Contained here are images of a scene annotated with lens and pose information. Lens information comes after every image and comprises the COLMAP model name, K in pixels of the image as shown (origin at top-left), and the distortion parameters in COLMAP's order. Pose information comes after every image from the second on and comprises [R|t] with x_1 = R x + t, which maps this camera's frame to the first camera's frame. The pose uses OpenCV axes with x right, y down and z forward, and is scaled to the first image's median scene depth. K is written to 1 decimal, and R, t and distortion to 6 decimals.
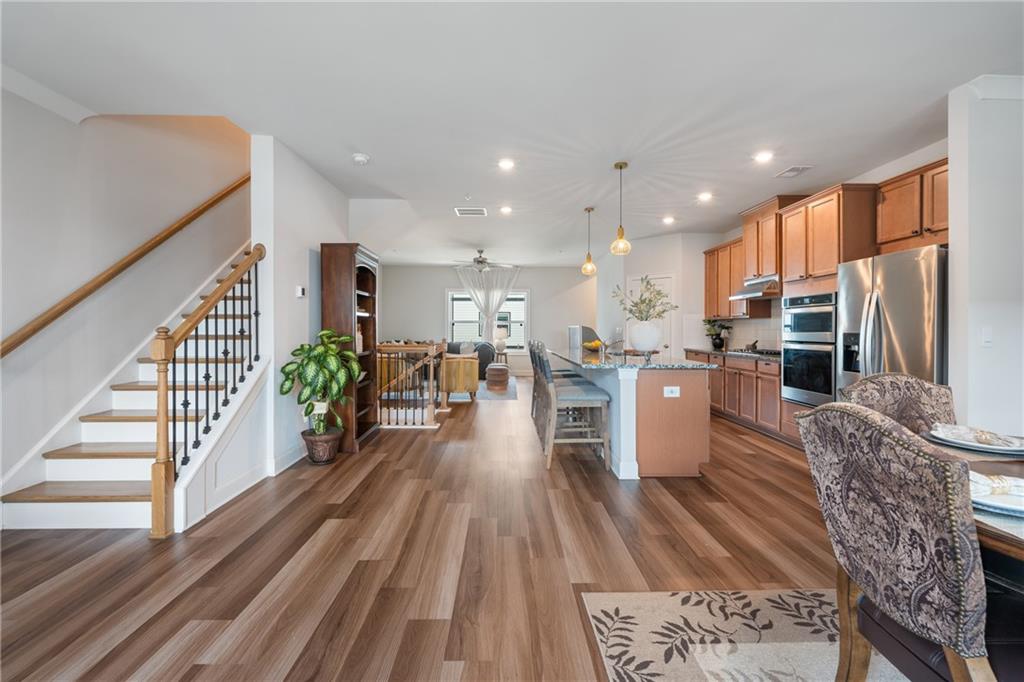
lens RADIAL K [[451.0, 0, 514.0], [0, 451.0, 329.4], [0, 0, 1]] dist [-0.003043, -0.000147]
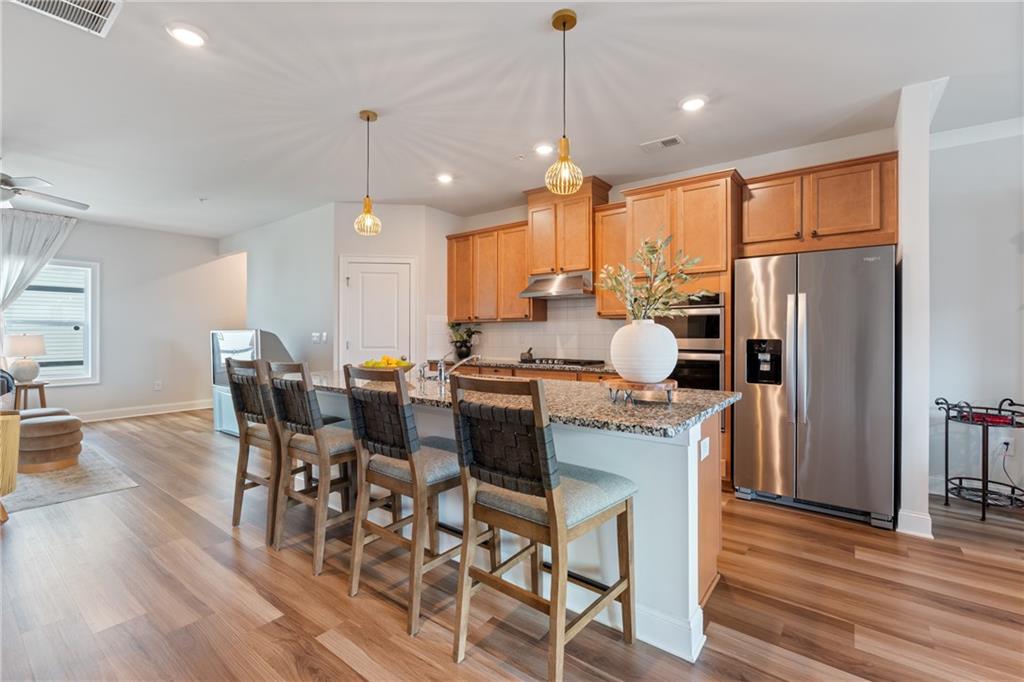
lens RADIAL K [[452.2, 0, 512.9], [0, 452.2, 334.0], [0, 0, 1]] dist [-0.002709, -0.000942]
pose [[0.626157, -0.002850, 0.779691, -0.224353], [0.002729, 0.999995, 0.001464, -0.004942], [-0.779692, 0.001212, 0.626162, 0.790074]]
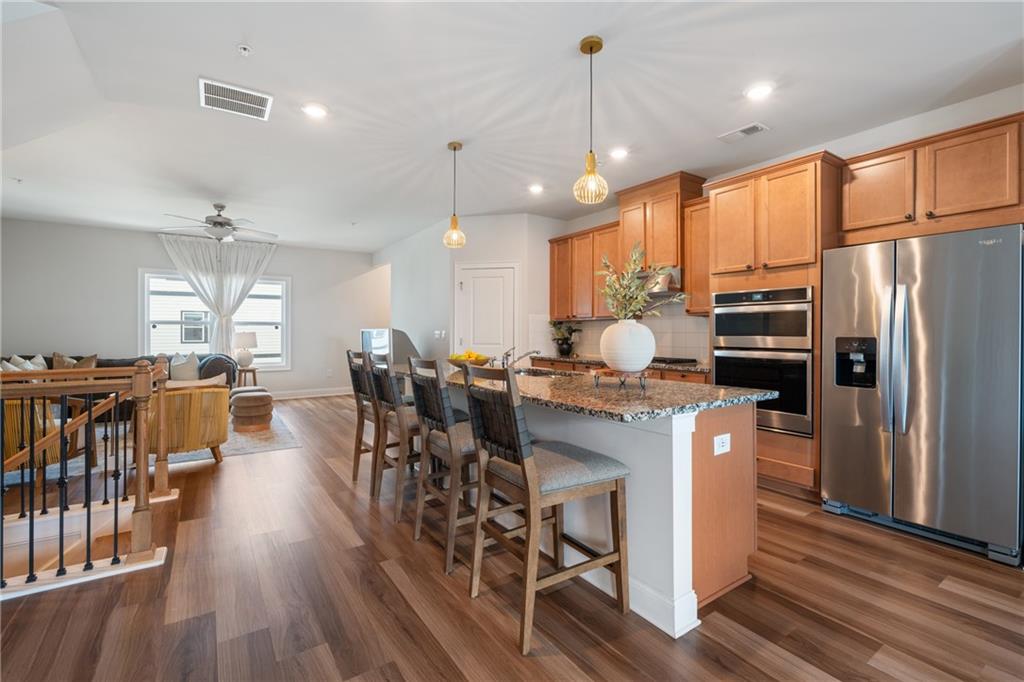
lens RADIAL K [[452.4, 0, 512.0], [0, 452.4, 332.9], [0, 0, 1]] dist [-0.002423, 0.000011]
pose [[0.839740, -0.003331, 0.542978, -0.171350], [0.002941, 0.999994, 0.001585, -0.003143], [-0.542981, 0.000266, 0.839745, 0.630726]]
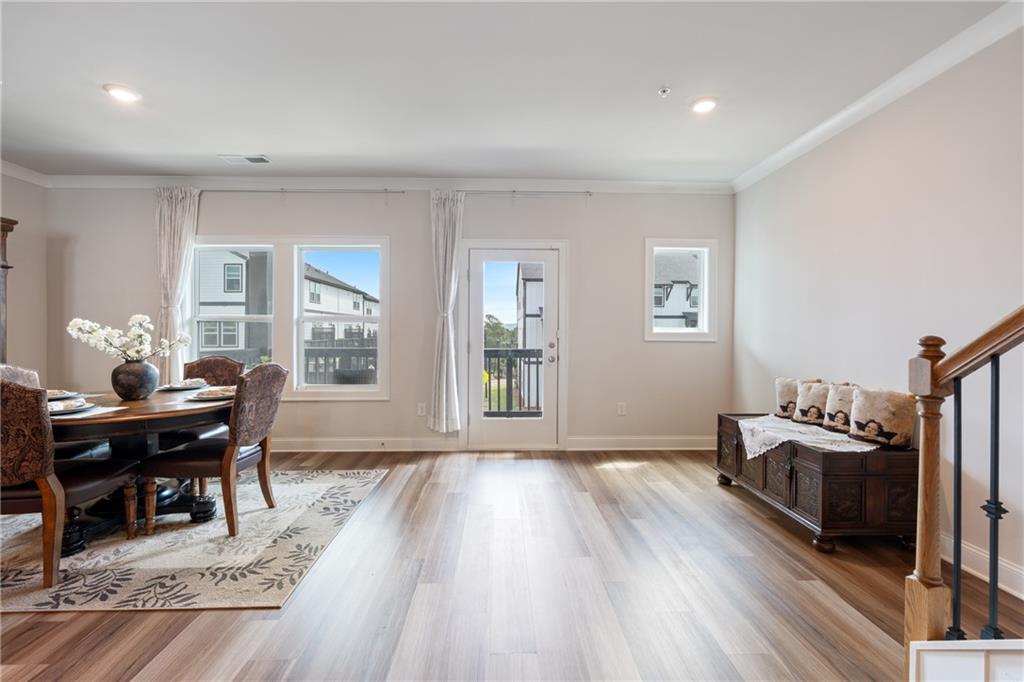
lens RADIAL K [[452.2, 0, 512.9], [0, 452.2, 334.0], [0, 0, 1]] dist [-0.002709, -0.000942]
pose [[-0.999914, -0.005503, -0.011879, -0.176616], [-0.005612, 0.999943, 0.009136, -0.007791], [0.011828, 0.009202, -0.999888, 1.041010]]
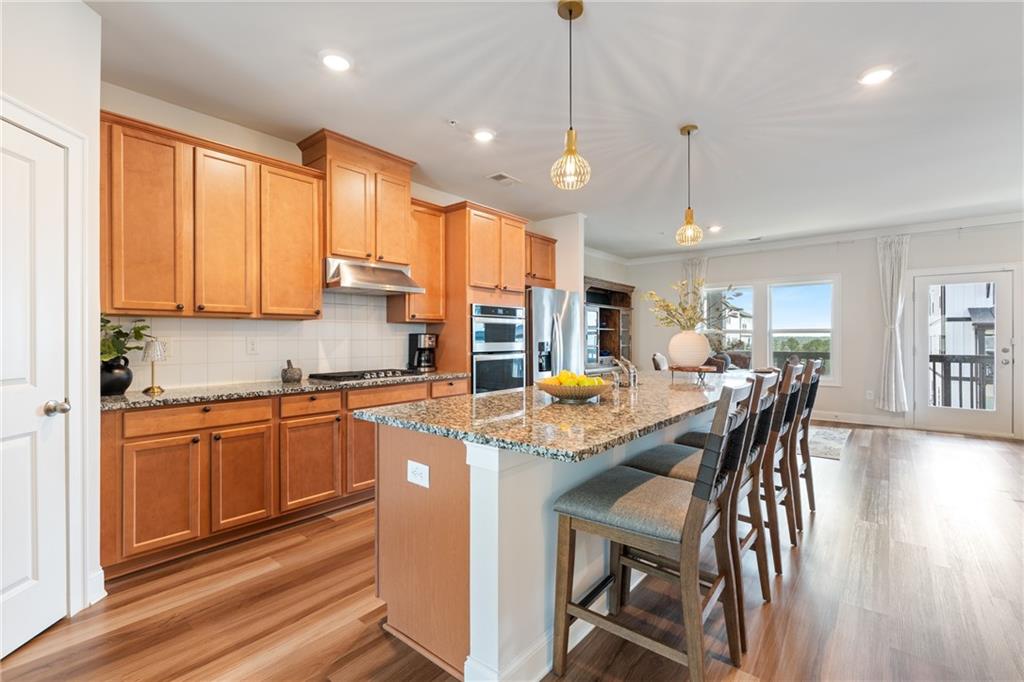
lens RADIAL K [[452.2, 0, 512.9], [0, 452.2, 334.0], [0, 0, 1]] dist [-0.002709, -0.000942]
pose [[-0.755332, 0.001913, 0.655339, -0.047080], [-0.002248, 0.999982, -0.005509, -0.008273], [-0.655338, -0.005635, -0.755315, 1.966458]]
